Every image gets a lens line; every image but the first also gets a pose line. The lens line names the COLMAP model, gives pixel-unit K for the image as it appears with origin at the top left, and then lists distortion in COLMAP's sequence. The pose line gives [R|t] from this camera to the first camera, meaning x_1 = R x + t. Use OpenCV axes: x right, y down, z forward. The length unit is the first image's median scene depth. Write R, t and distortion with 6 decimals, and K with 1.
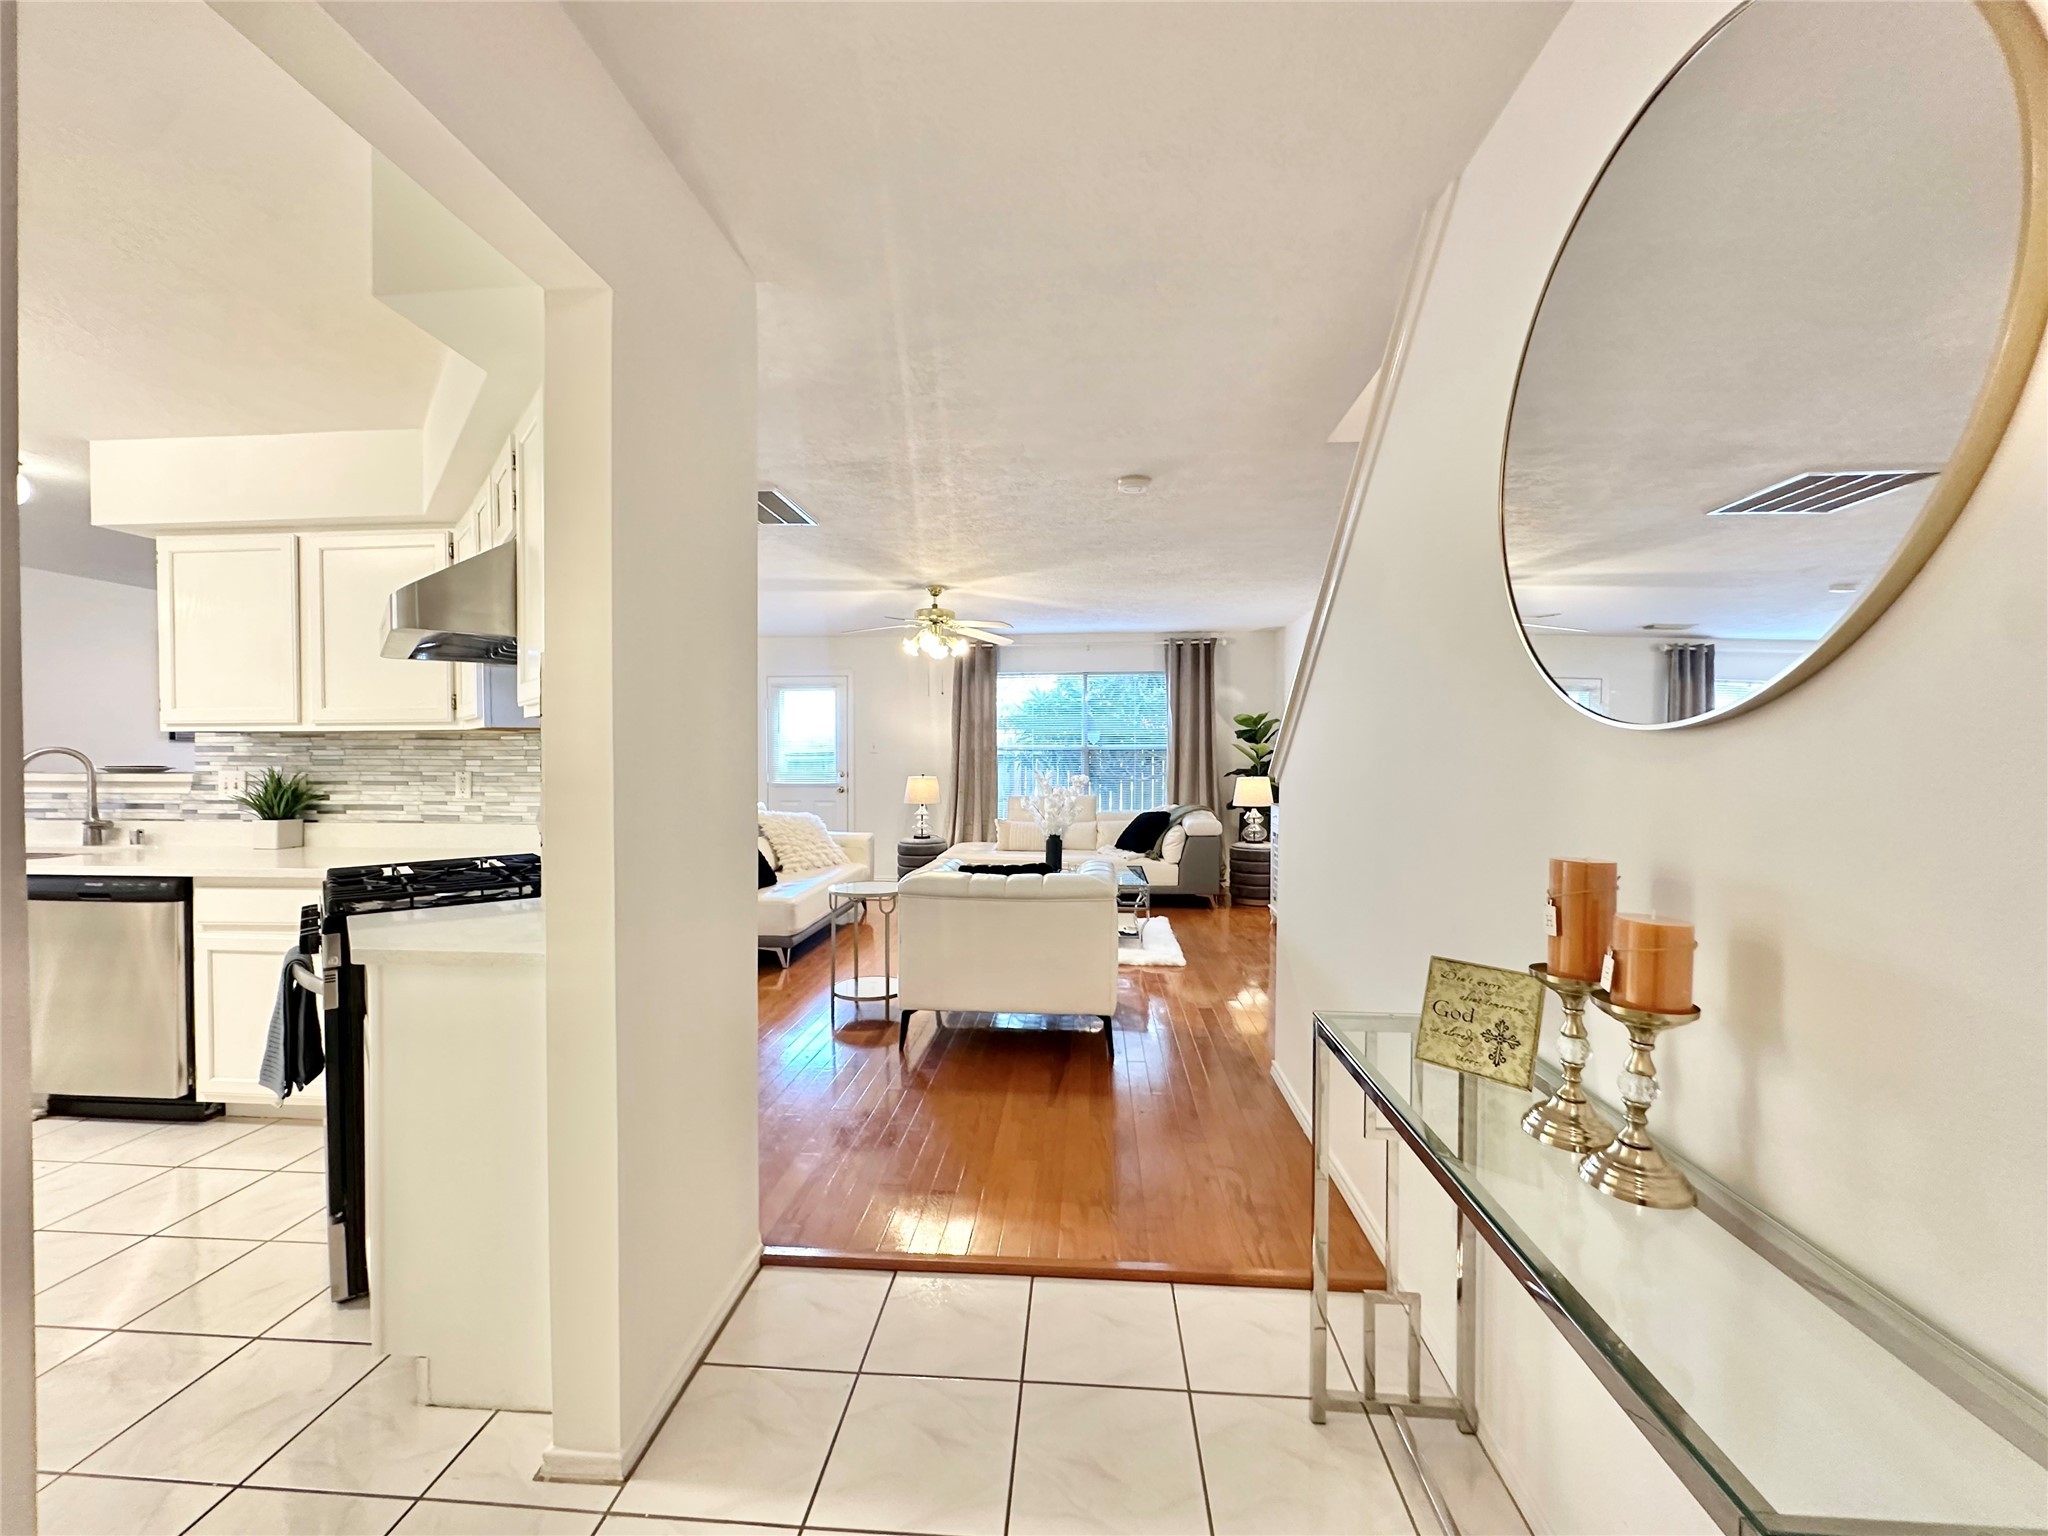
lens RADIAL K [[818.0, 0, 1026.6], [0, 818.0, 763.5], [0, 0, 1]] dist [-0.003598, 0.000390]
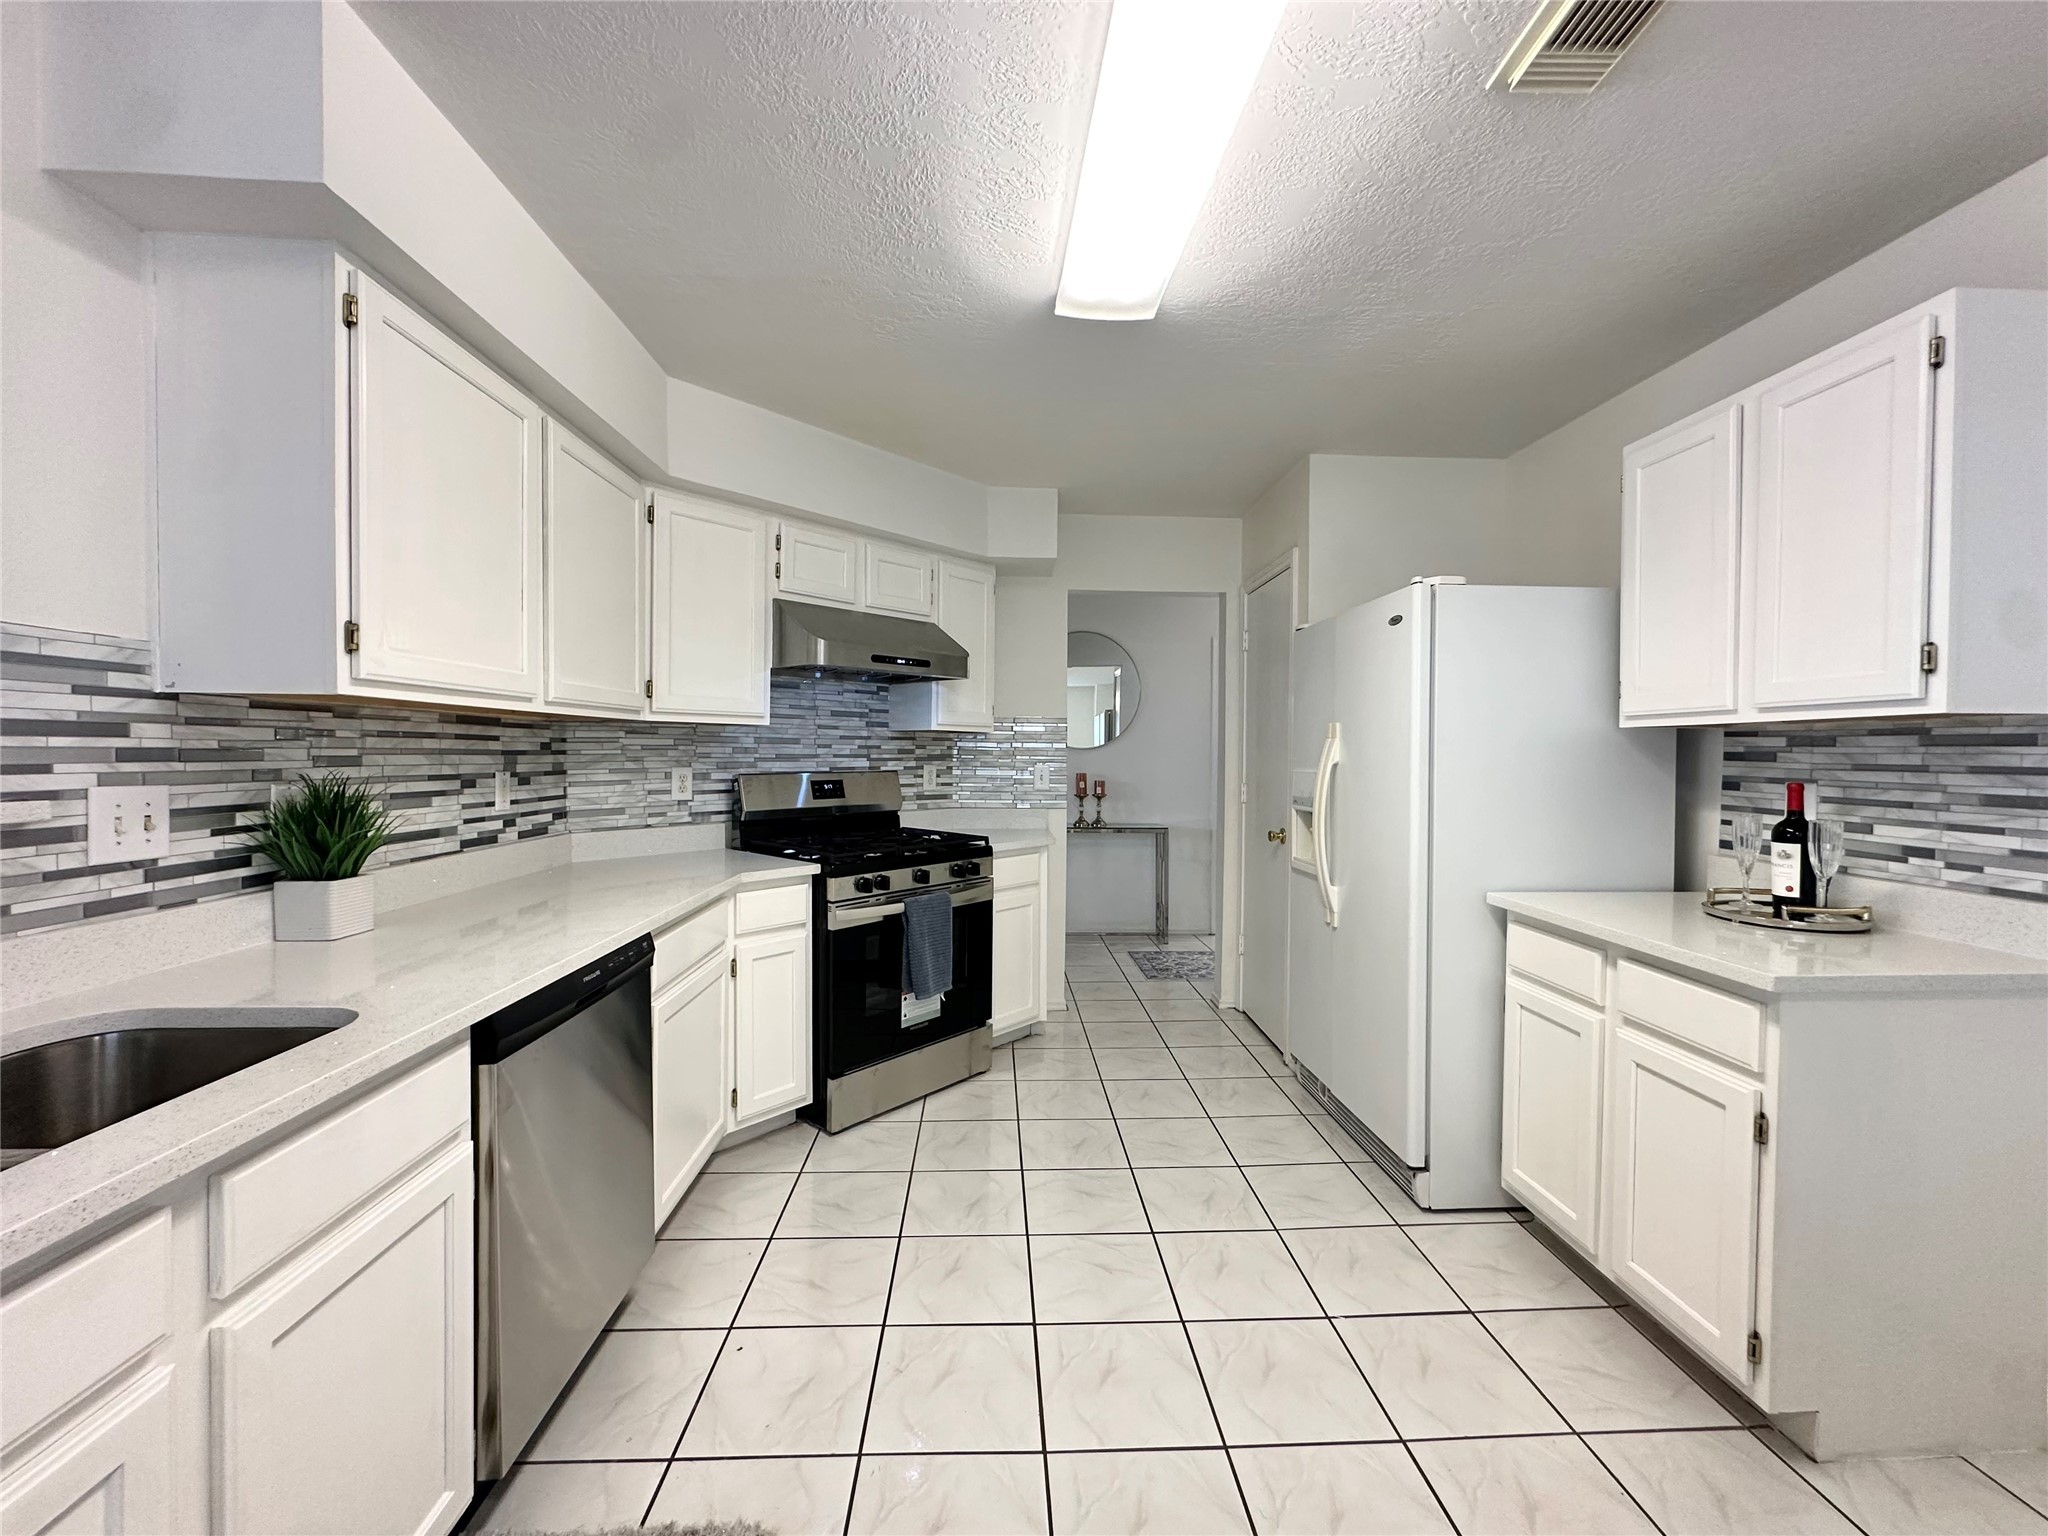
lens RADIAL K [[818.0, 0, 1026.6], [0, 818.0, 763.5], [0, 0, 1]] dist [-0.003598, 0.000390]
pose [[-0.118538, -0.014408, 0.992845, -1.383222], [0.001714, 0.999890, 0.014715, -0.006744], [-0.992948, 0.003446, -0.118501, 0.606422]]
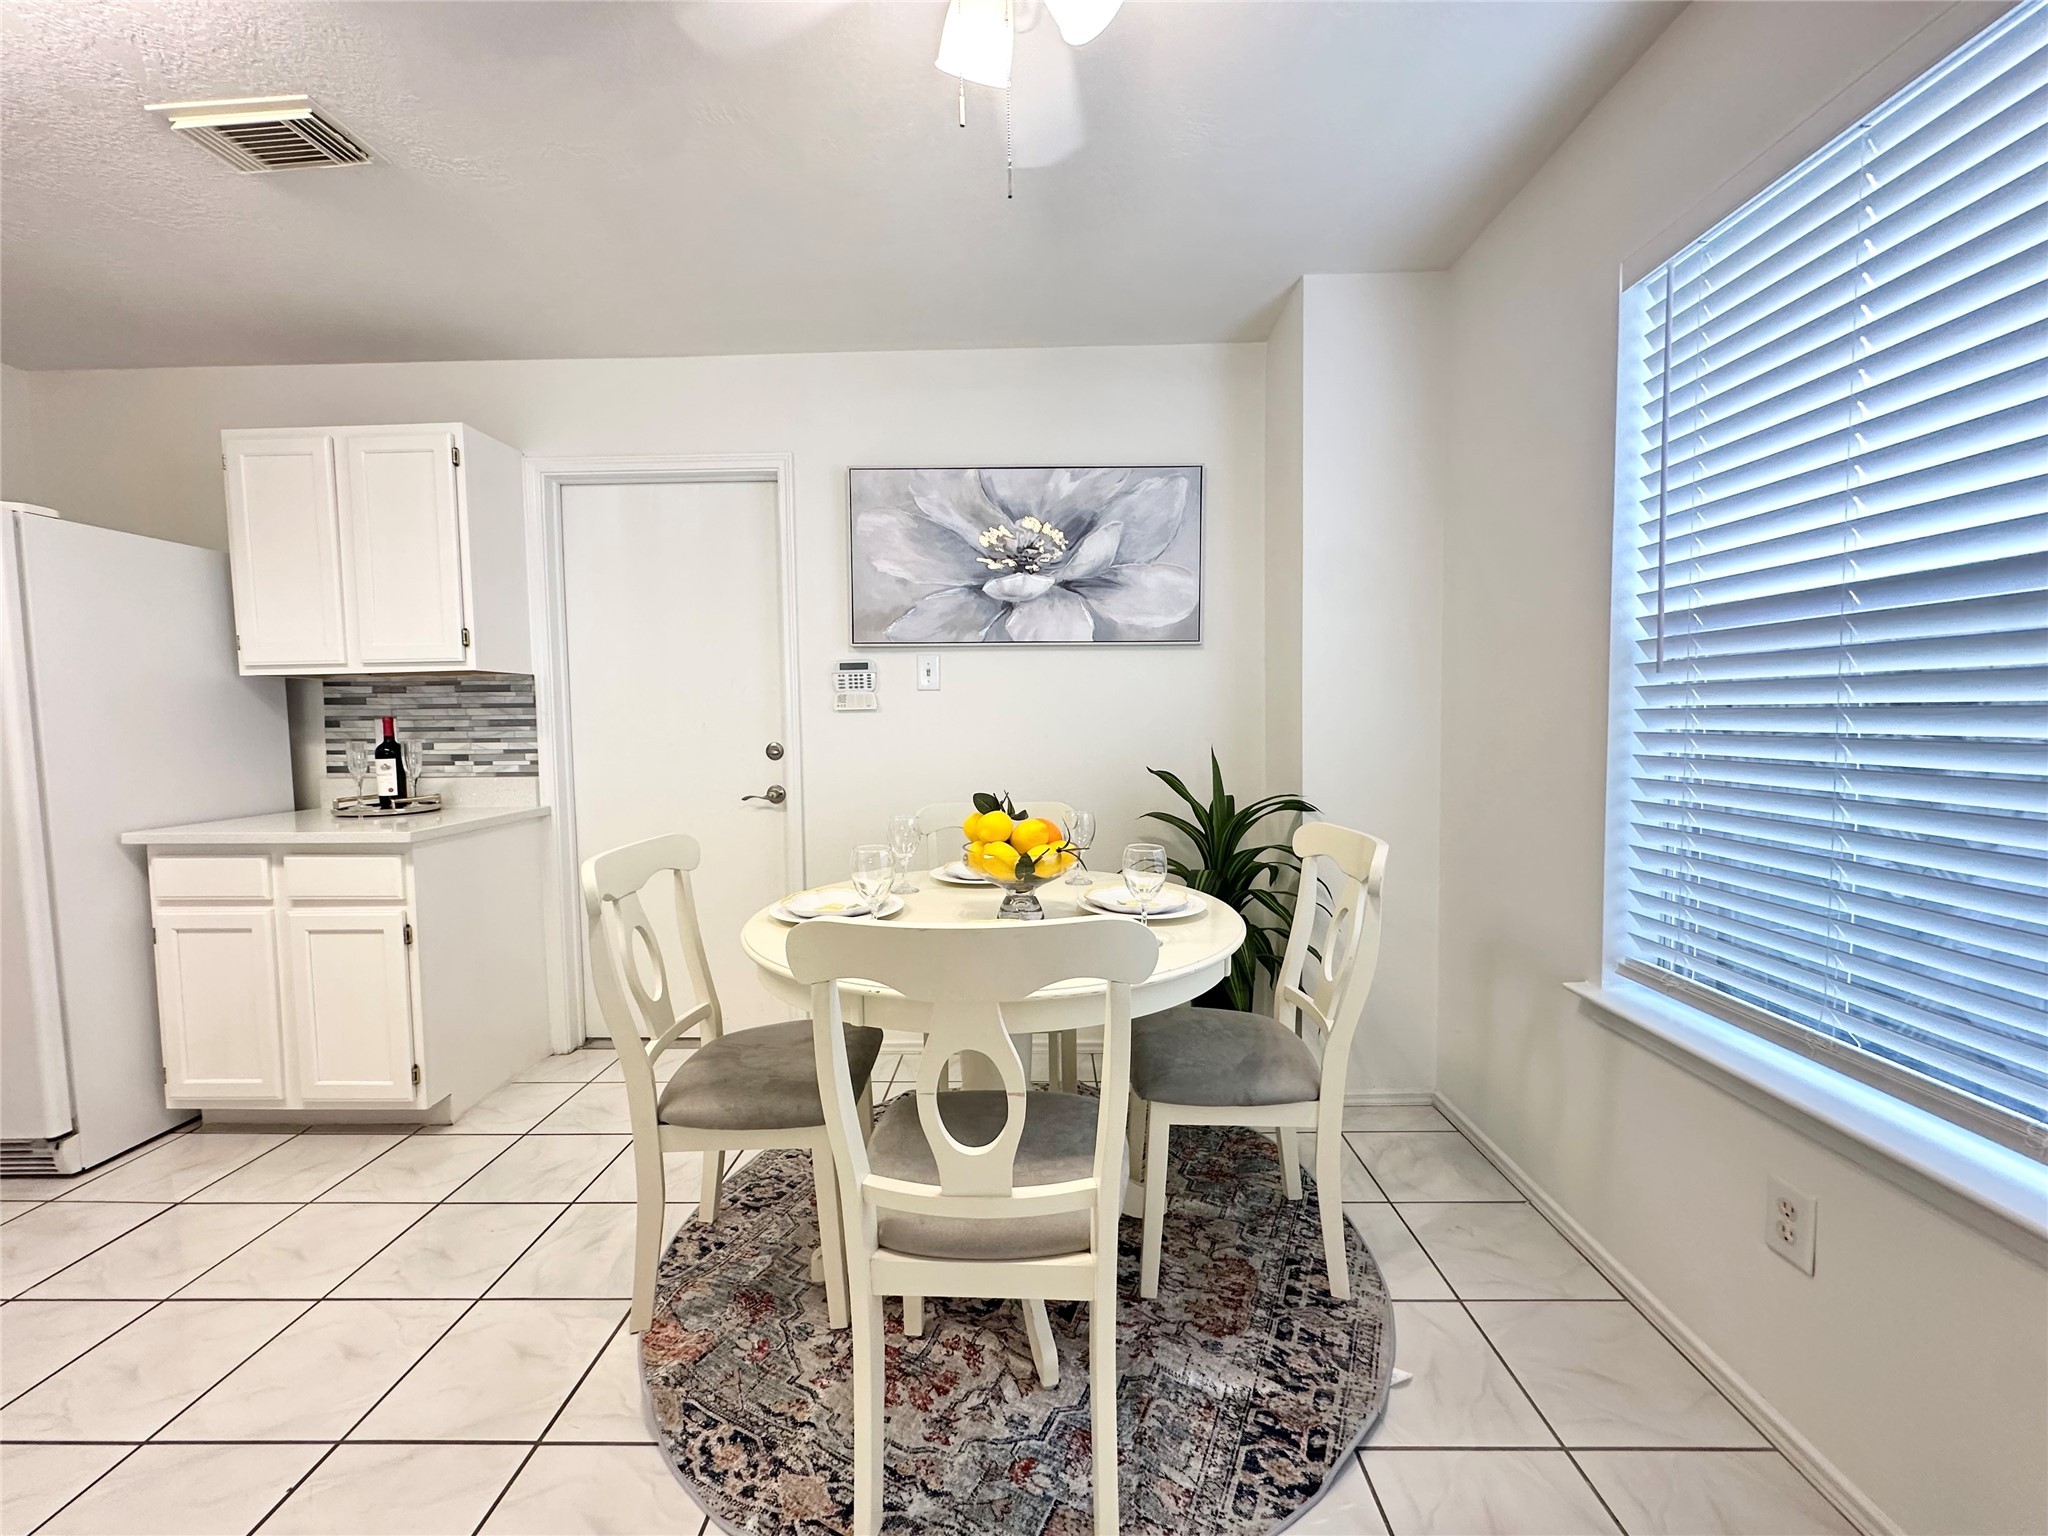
lens RADIAL K [[818.0, 0, 1026.6], [0, 818.0, 763.5], [0, 0, 1]] dist [-0.003598, 0.000390]
pose [[-0.998601, 0.019157, -0.049281, -1.479569], [0.015747, 0.997514, 0.068690, 0.015533], [0.050474, 0.067818, -0.996420, 0.851540]]
